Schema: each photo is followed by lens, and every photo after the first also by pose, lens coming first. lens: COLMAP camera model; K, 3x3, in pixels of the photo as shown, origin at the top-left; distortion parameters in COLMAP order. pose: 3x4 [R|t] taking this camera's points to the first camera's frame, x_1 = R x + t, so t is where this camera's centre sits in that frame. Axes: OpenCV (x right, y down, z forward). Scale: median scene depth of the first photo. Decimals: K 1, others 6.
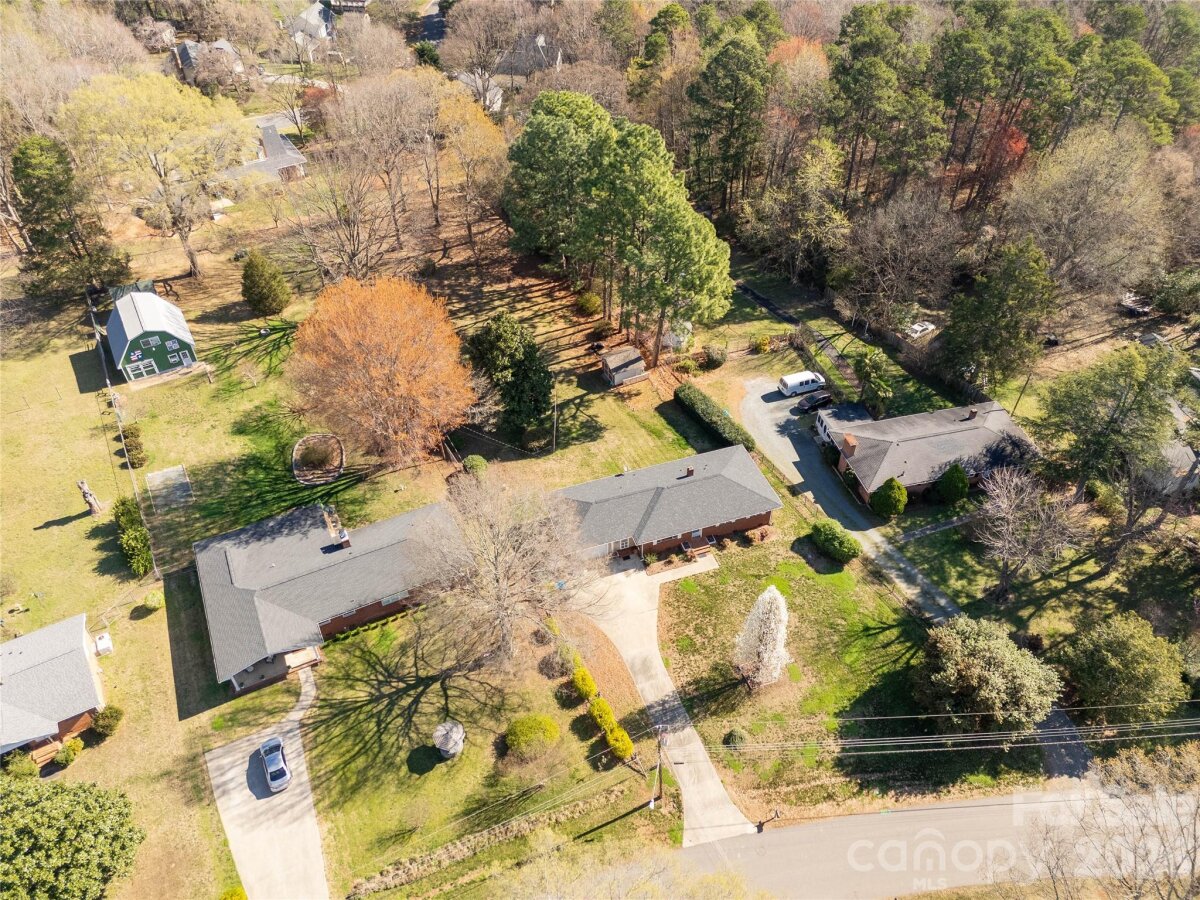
lens RADIAL K [[881.4, 0, 590.7], [0, 881.4, 446.5], [0, 0, 1]] dist [0.075238, -0.052815]
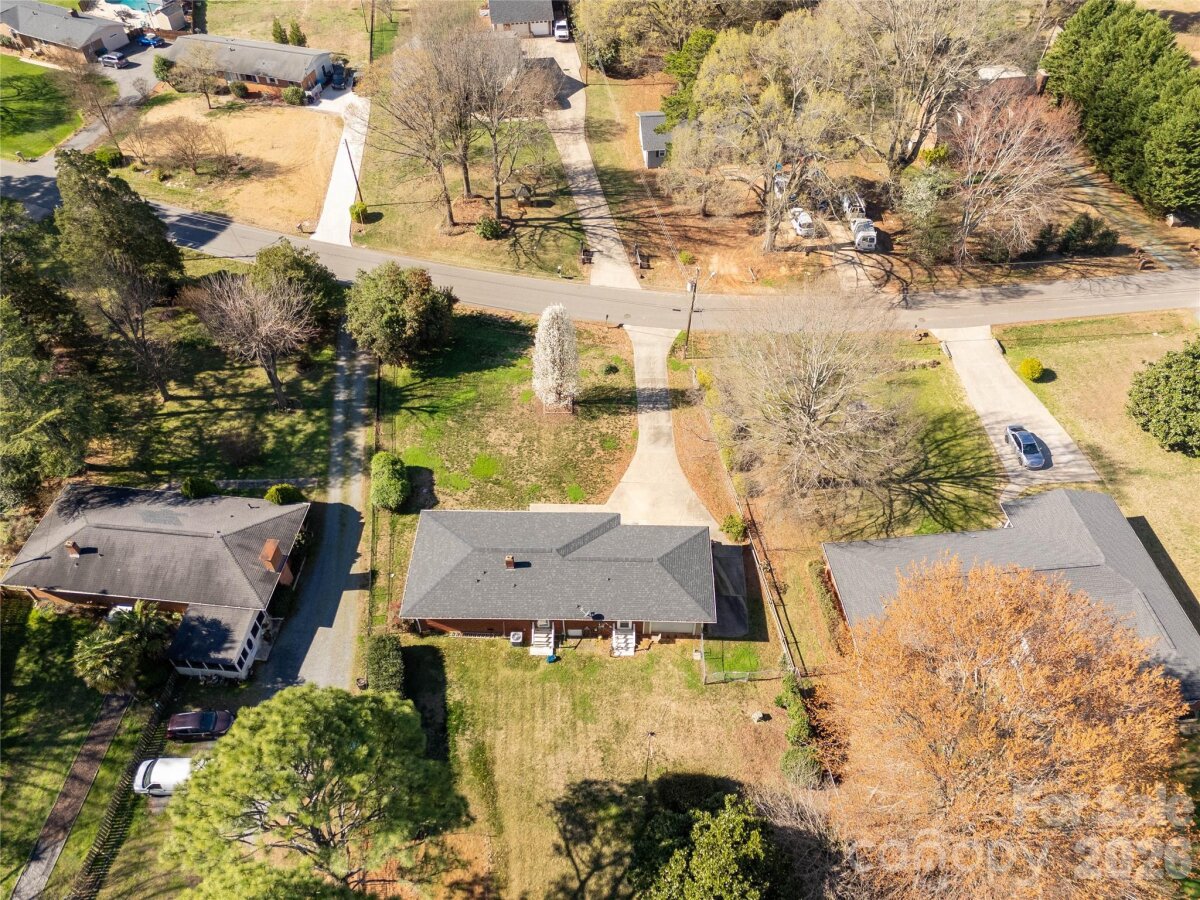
lens RADIAL K [[881.4, 0, 598.1], [0, 881.4, 452.1], [0, 0, 1]] dist [0.075238, -0.052815]
pose [[-0.941627, -0.235920, 0.240167, -0.106993], [0.245893, 0.005302, 0.969283, -0.657166], [-0.229947, 0.971758, 0.053018, 0.869615]]
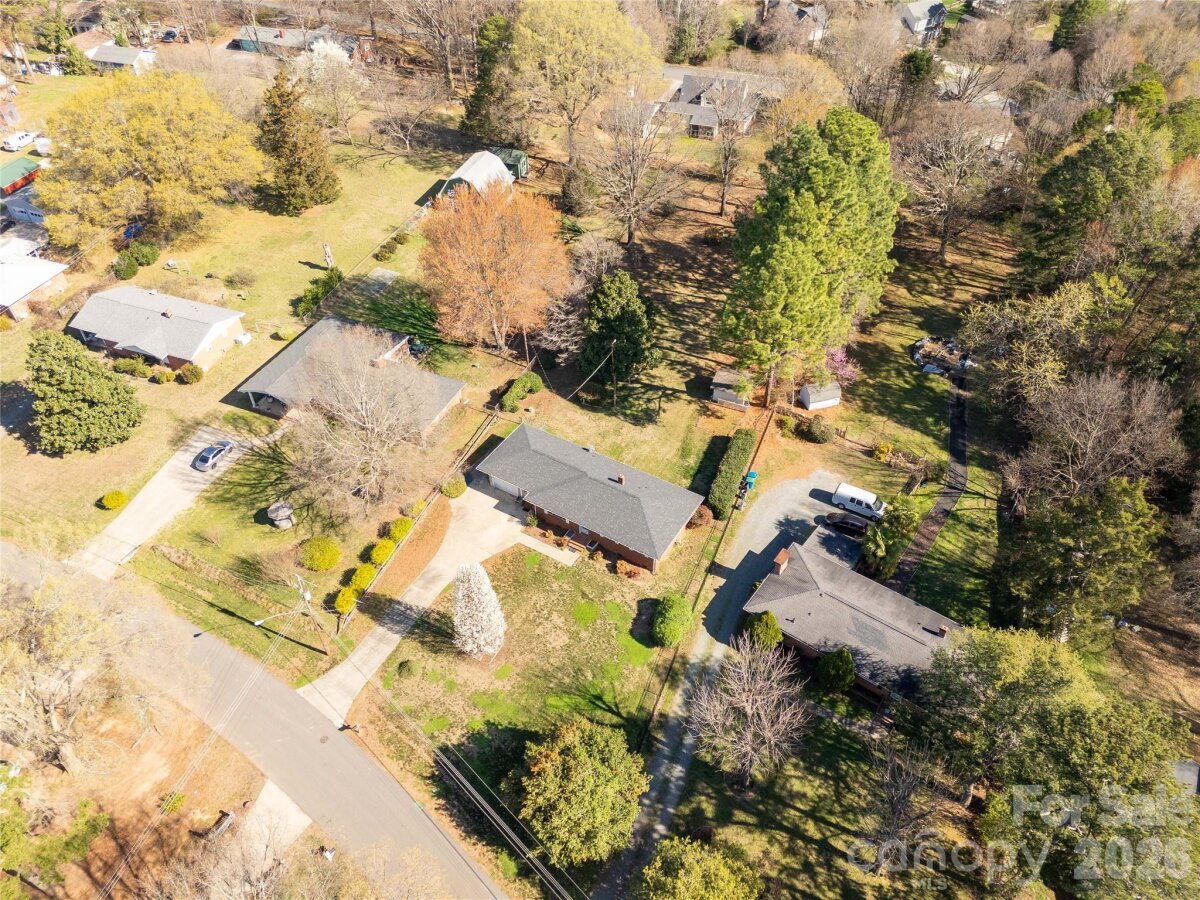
lens RADIAL K [[881.4, 0, 598.1], [0, 881.4, 439.1], [0, 0, 1]] dist [0.075238, -0.052815]
pose [[0.648233, 0.521566, -0.554763, 0.631718], [-0.518574, 0.835888, 0.179922, -0.177007], [0.557562, 0.171054, 0.812321, 0.174237]]
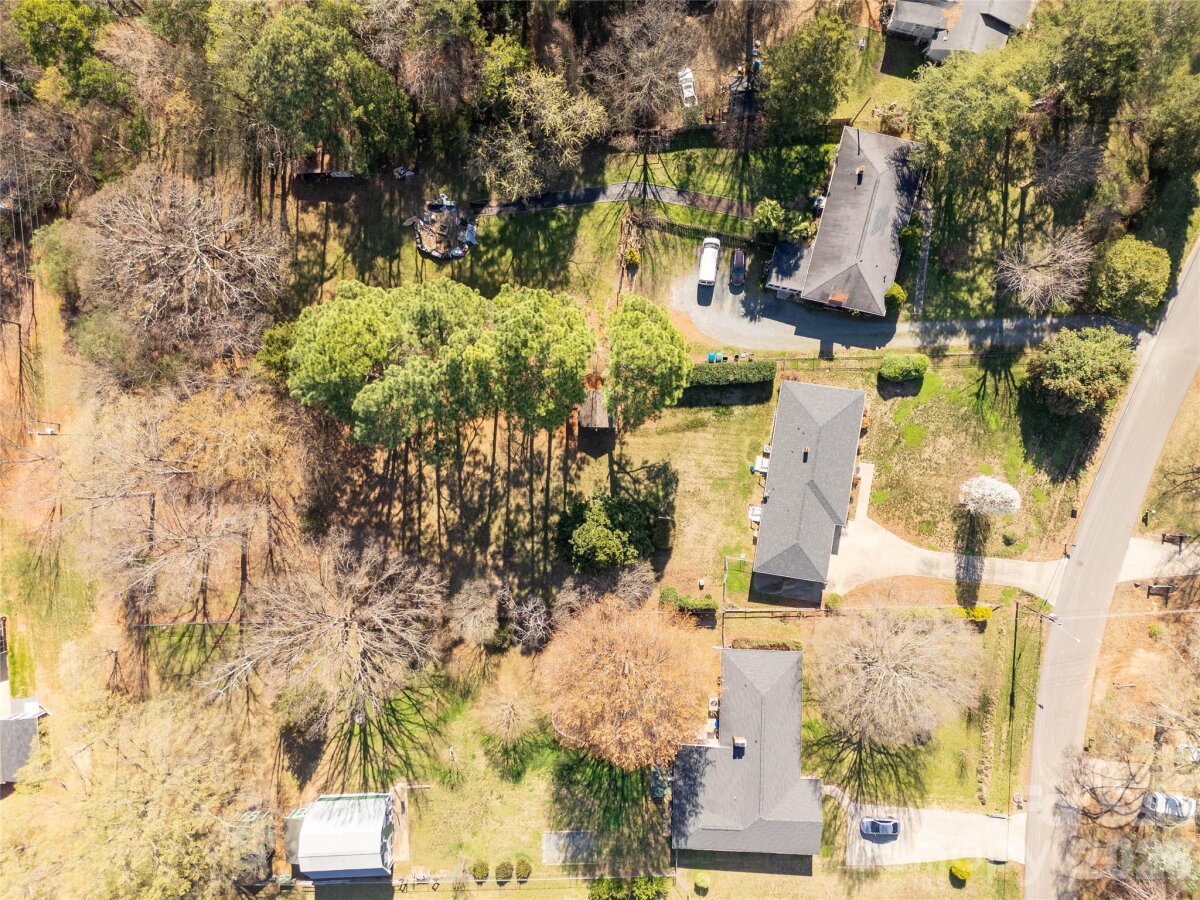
lens RADIAL K [[881.4, 0, 589.0], [0, 881.4, 450.9], [0, 0, 1]] dist [0.075238, -0.052815]
pose [[0.448049, -0.893880, -0.015178, 0.004229], [0.631547, 0.304449, 0.713063, -0.965918], [-0.632772, -0.329073, 0.700935, 0.386702]]
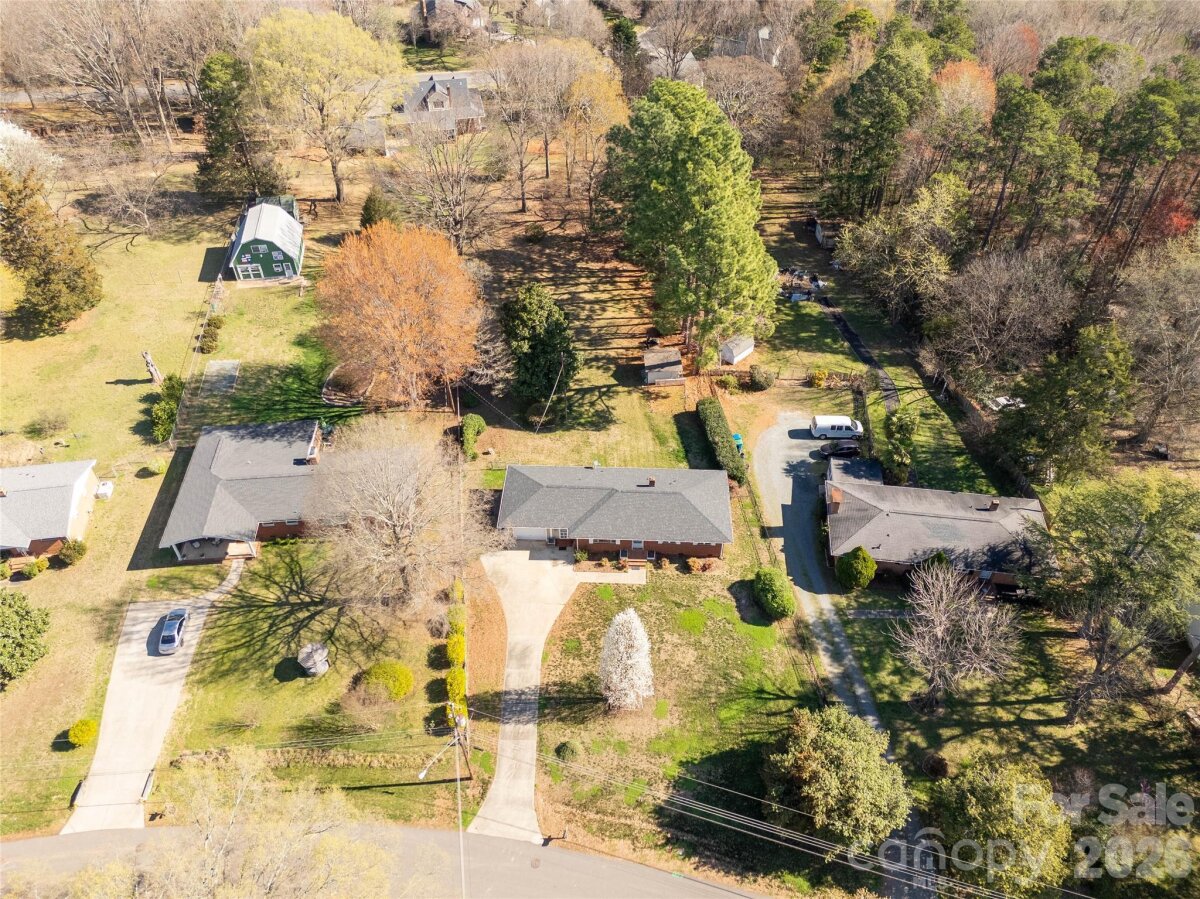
lens RADIAL K [[881.4, 0, 585.3], [0, 881.4, 444.5], [0, 0, 1]] dist [0.075238, -0.052815]
pose [[0.932390, 0.250607, -0.260469, 0.290443], [-0.247867, 0.967800, 0.043876, -0.036315], [0.263078, 0.023652, 0.964485, 0.046245]]
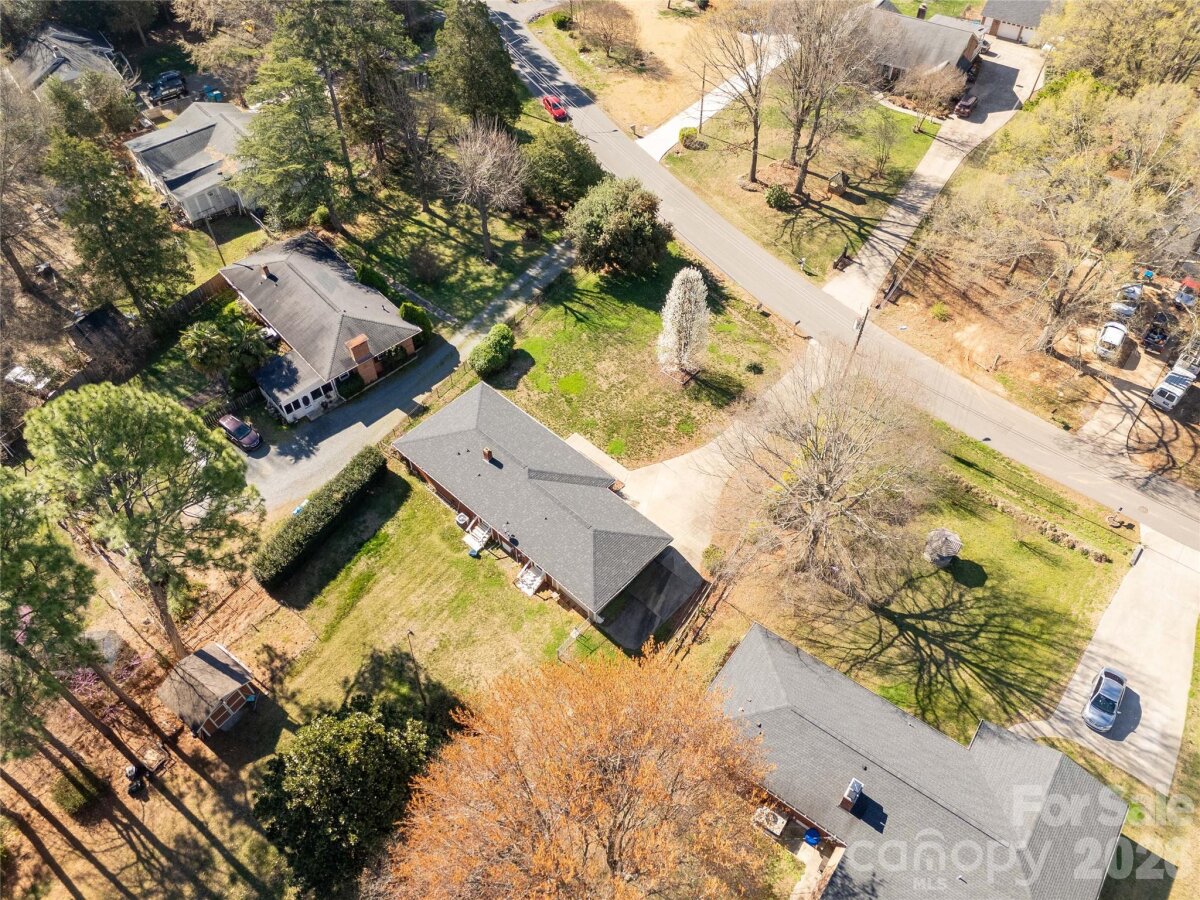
lens RADIAL K [[881.4, 0, 602.4], [0, 881.4, 456.4], [0, 0, 1]] dist [0.075238, -0.052815]
pose [[-0.475171, -0.663010, 0.578473, -0.378129], [0.613814, 0.221270, 0.757807, -0.489015], [-0.630432, 0.715162, 0.301824, 0.719426]]
